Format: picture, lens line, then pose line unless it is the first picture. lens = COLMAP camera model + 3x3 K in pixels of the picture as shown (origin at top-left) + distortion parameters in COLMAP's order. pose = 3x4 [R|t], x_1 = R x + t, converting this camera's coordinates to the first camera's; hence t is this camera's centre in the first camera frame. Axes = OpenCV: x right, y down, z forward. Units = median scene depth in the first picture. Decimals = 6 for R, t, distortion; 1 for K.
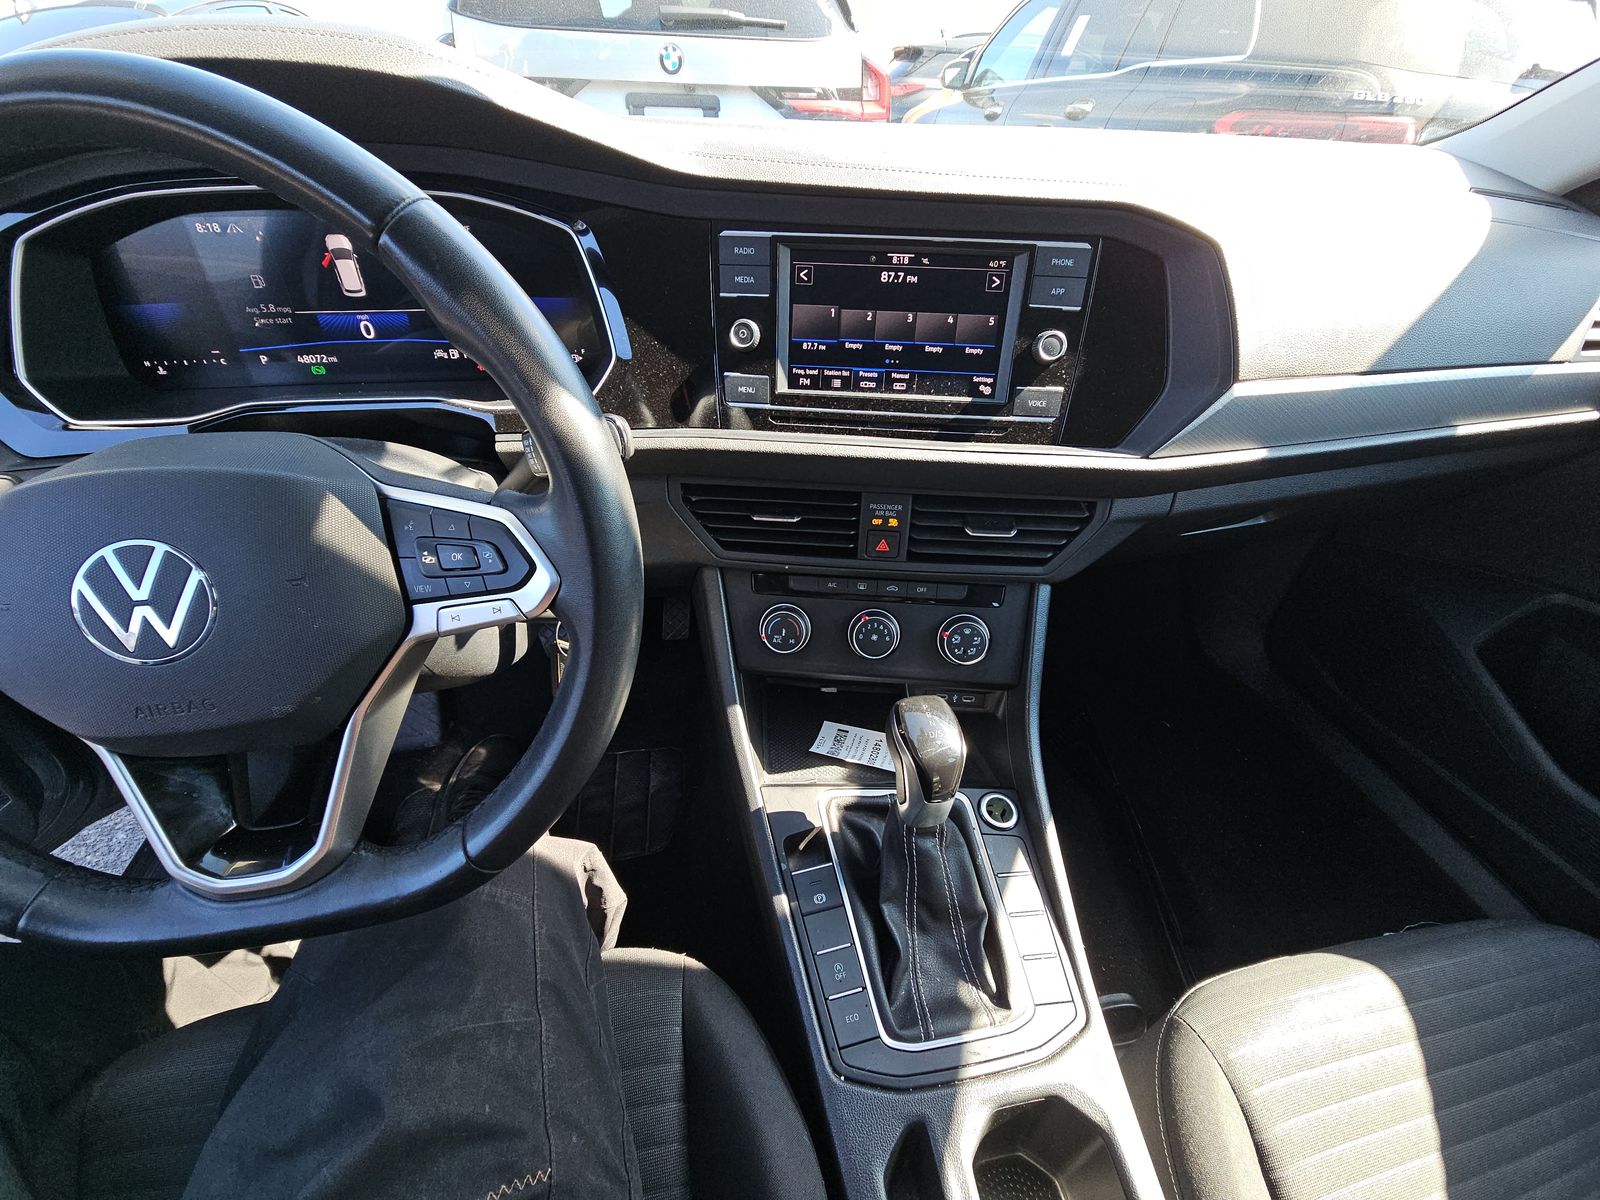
lens RADIAL K [[642.8, 0, 803.7], [0, 642.8, 602.2], [0, 0, 1]] dist [-0.002934, -0.000011]
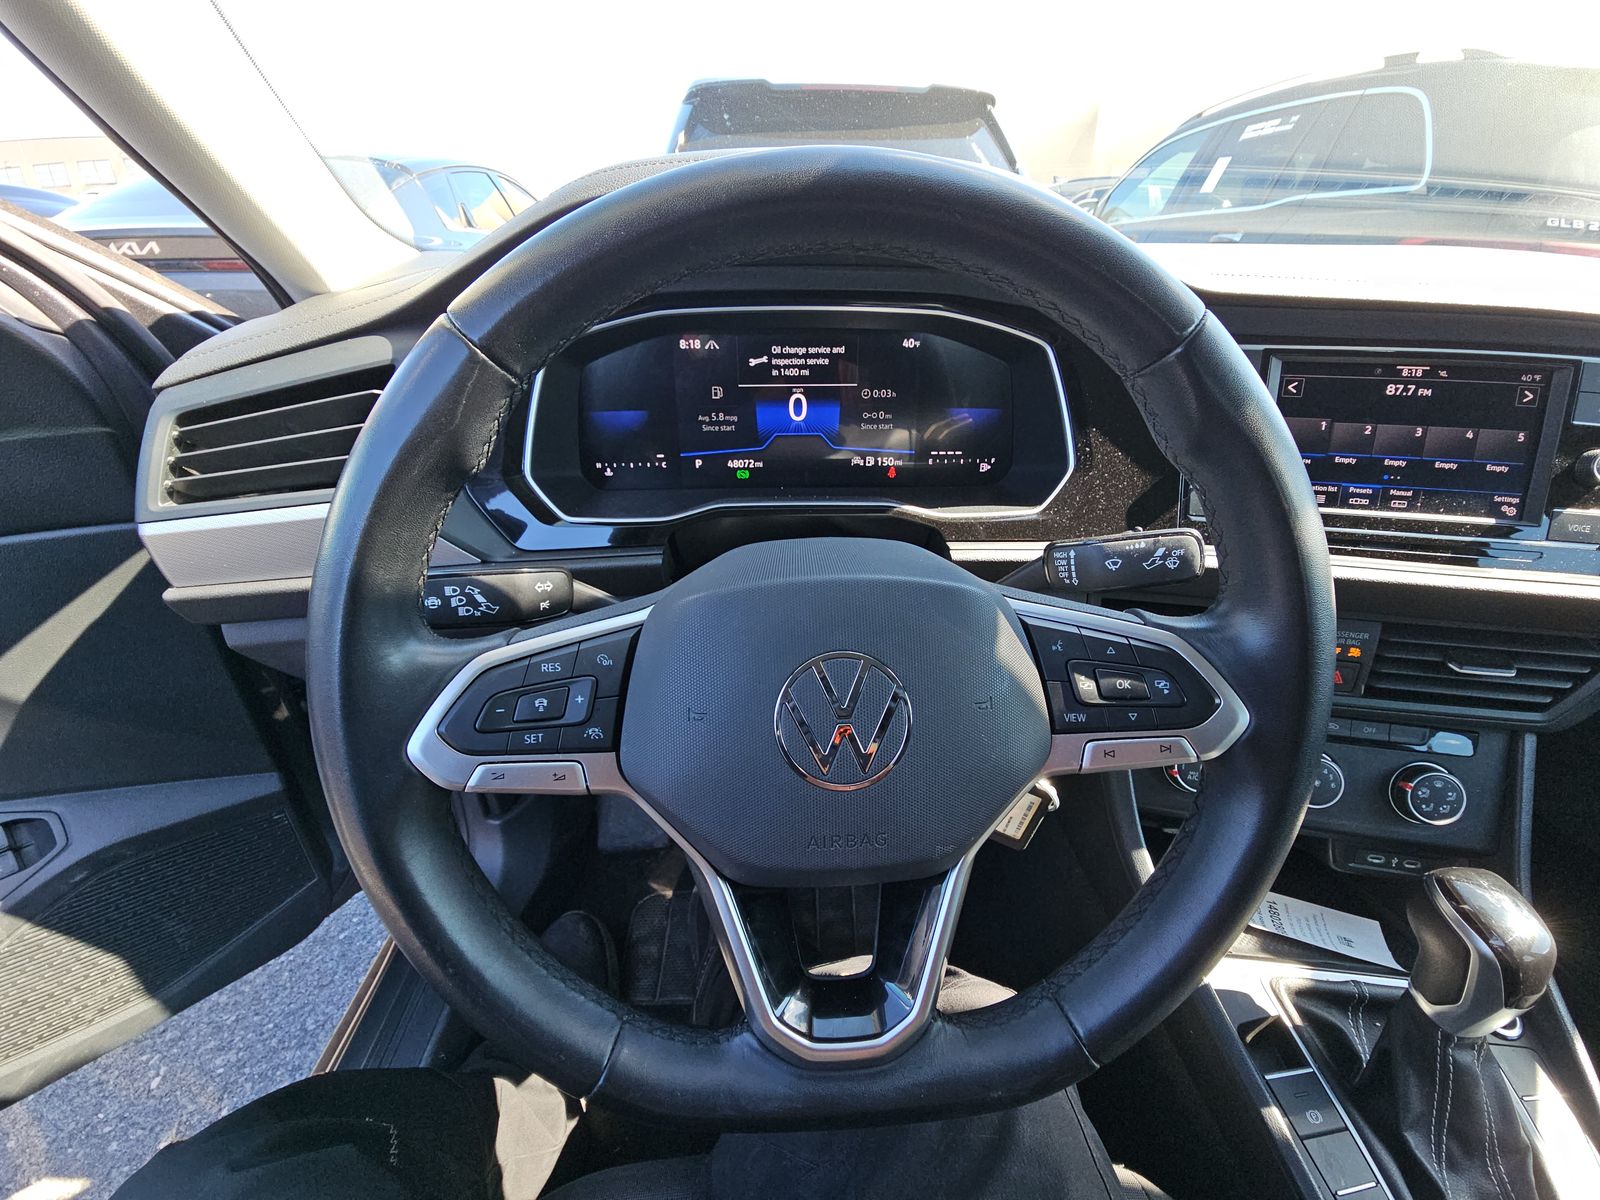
lens RADIAL K [[656.6, 0, 800.0], [0, 656.6, 600.0], [0, 0, 1]] dist [0.023782, -0.016125]
pose [[0.991389, 0.042603, -0.123828, -0.561231], [-0.060970, 0.987022, -0.148558, -0.015321], [0.115892, 0.154828, 0.981120, 0.016035]]
